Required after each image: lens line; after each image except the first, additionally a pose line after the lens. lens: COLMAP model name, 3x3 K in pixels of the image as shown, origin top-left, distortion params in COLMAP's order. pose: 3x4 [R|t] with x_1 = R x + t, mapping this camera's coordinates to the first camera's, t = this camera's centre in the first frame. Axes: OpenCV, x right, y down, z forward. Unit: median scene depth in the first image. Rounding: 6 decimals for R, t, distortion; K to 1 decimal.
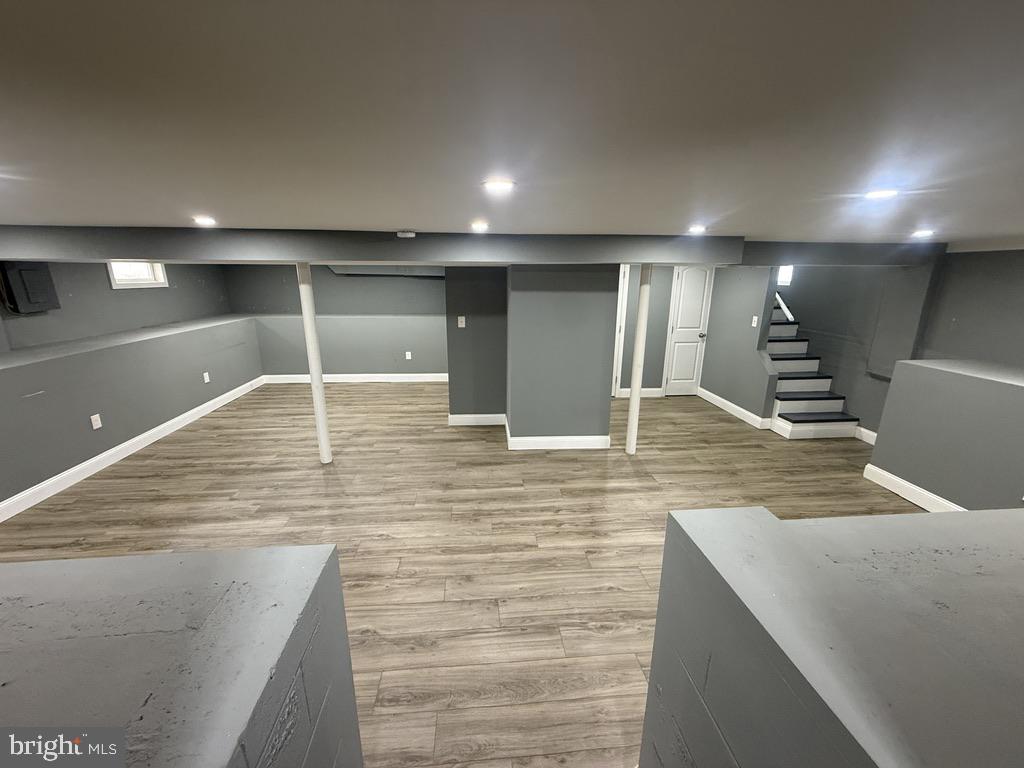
lens RADIAL K [[407.3, 0, 511.7], [0, 407.3, 389.9], [0, 0, 1]] dist [0.001385, -0.000238]
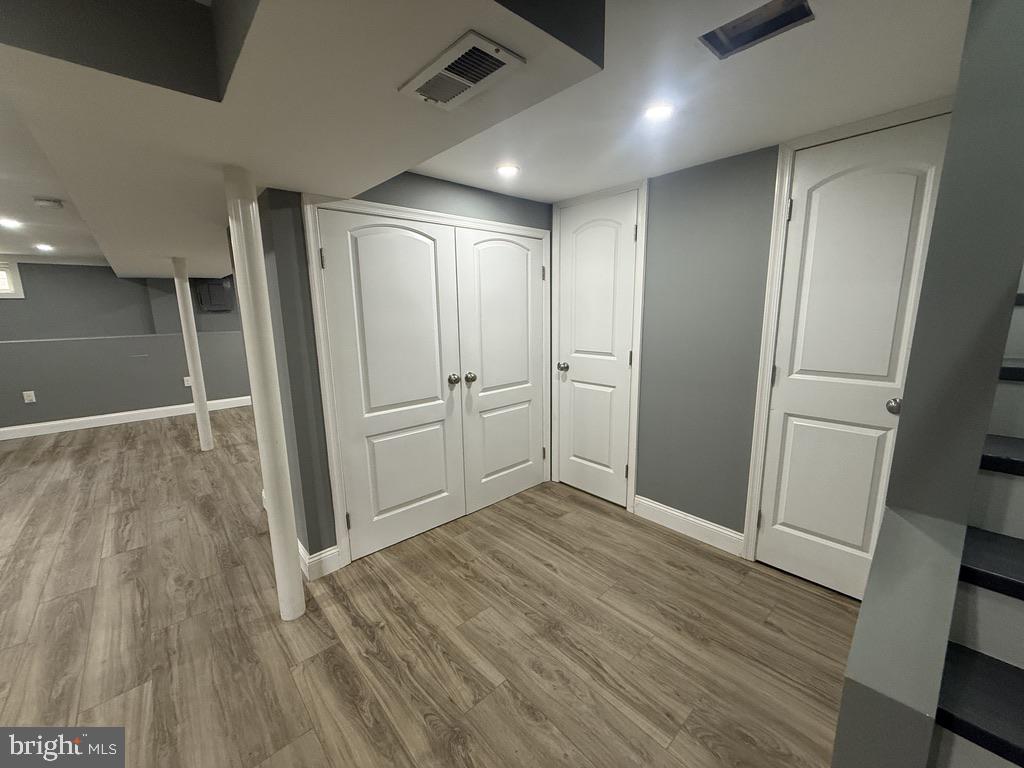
lens RADIAL K [[407.3, 0, 510.6], [0, 407.3, 383.6], [0, 0, 1]] dist [0.001385, -0.000238]
pose [[0.593300, 0.127869, -0.794760, 0.910687], [-0.197769, 0.980197, 0.010067, -0.171413], [0.780309, 0.151206, 0.606840, 1.065564]]
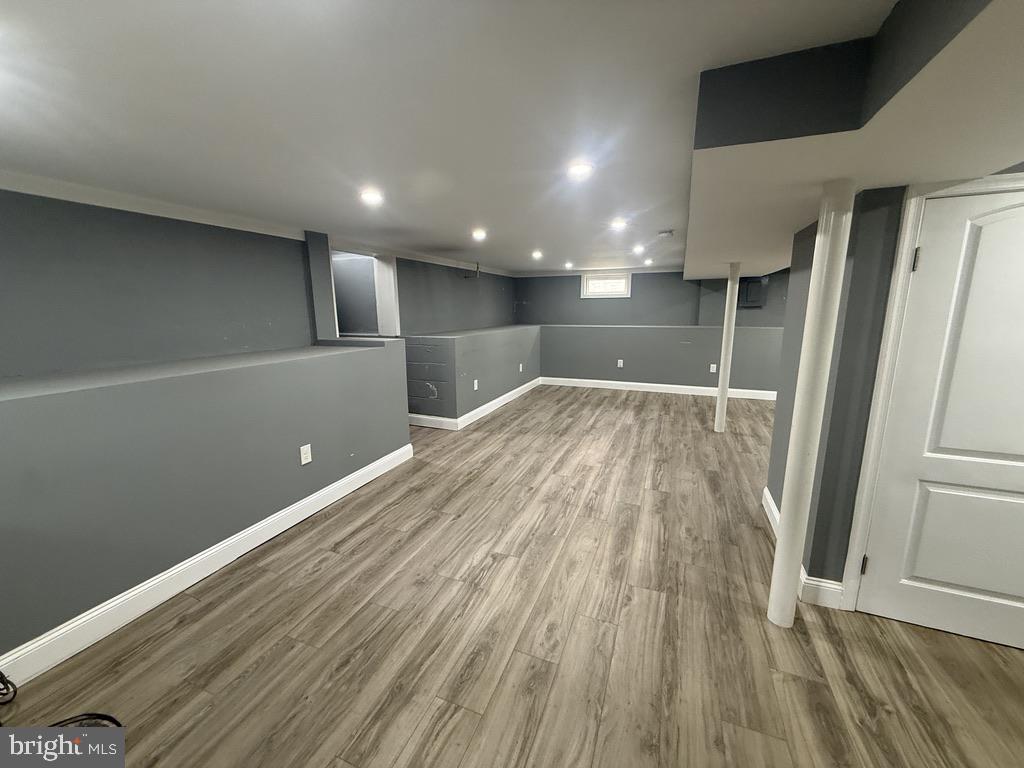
lens RADIAL K [[407.3, 0, 507.2], [0, 407.3, 383.4], [0, 0, 1]] dist [0.001385, -0.000238]
pose [[-0.471050, 0.159121, -0.867636, 0.943201], [-0.236159, 0.924942, 0.297844, -0.179596], [0.849906, 0.345200, -0.398116, 1.013547]]
